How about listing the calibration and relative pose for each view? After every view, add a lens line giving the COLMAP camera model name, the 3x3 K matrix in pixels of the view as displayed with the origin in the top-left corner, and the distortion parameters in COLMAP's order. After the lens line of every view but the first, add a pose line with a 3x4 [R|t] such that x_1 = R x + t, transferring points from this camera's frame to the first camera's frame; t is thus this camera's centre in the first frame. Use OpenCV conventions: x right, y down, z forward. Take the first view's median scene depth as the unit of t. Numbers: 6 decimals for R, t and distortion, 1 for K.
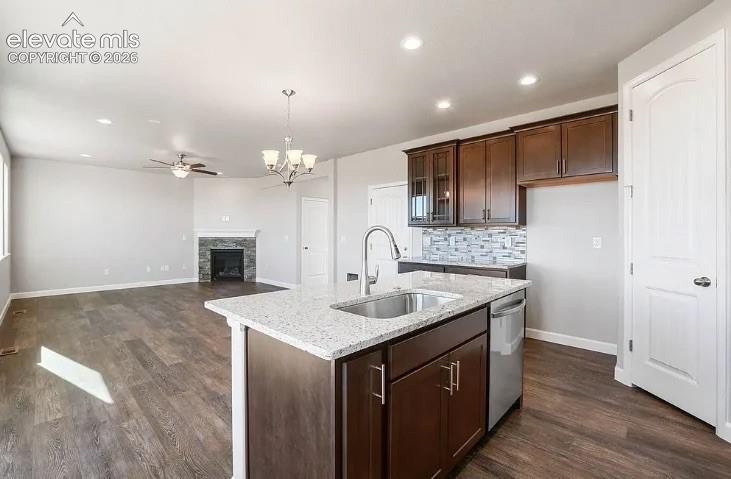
lens RADIAL K [[317.6, 0, 360.0], [0, 317.6, 234.7], [0, 0, 1]] dist [-0.019519, 0.004448]
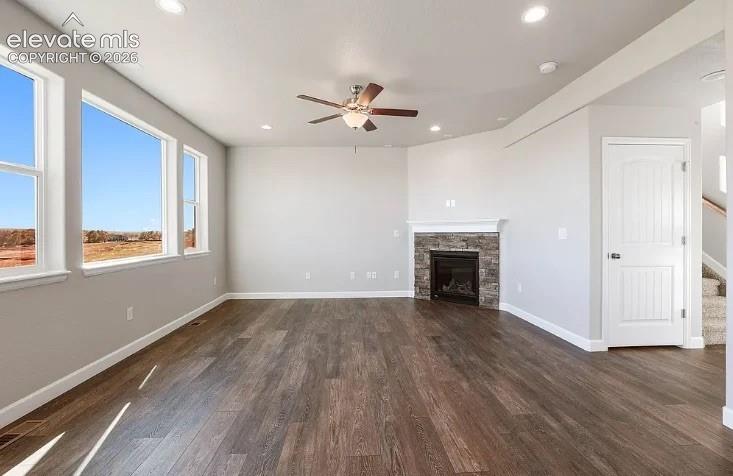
lens RADIAL K [[331.4, 0, 364.8], [0, 331.4, 234.0], [0, 0, 1]] dist [-0.012371, 0.001887]
pose [[0.738645, -0.001847, -0.674092, -0.106072], [0.005180, 0.999982, 0.002936, 0.008684], [0.674075, -0.005660, 0.738641, 0.397978]]
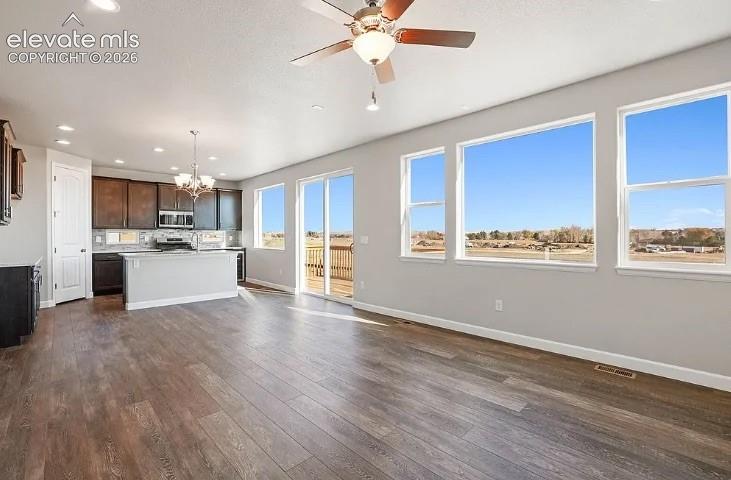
lens RADIAL K [[317.6, 0, 361.4], [0, 317.6, 237.5], [0, 0, 1]] dist [-0.019519, 0.004448]
pose [[-0.999558, 0.002114, 0.029649, -0.400404], [0.002256, 0.999986, 0.004778, 0.005781], [-0.029638, 0.004842, -0.999549, 0.950549]]
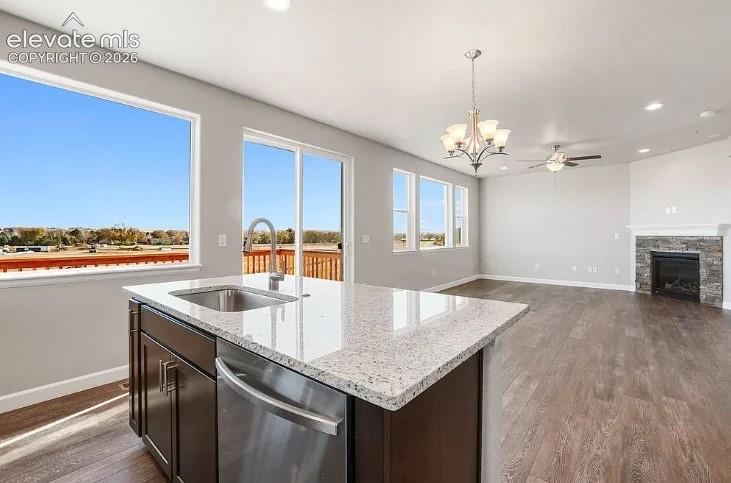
lens RADIAL K [[317.6, 0, 367.4], [0, 317.6, 234.5], [0, 0, 1]] dist [-0.019519, 0.004448]
pose [[0.077901, -0.000907, -0.996961, 0.226790], [0.000201, 1.000000, -0.000894, 0.005800], [0.996961, -0.000131, 0.077902, 0.264113]]
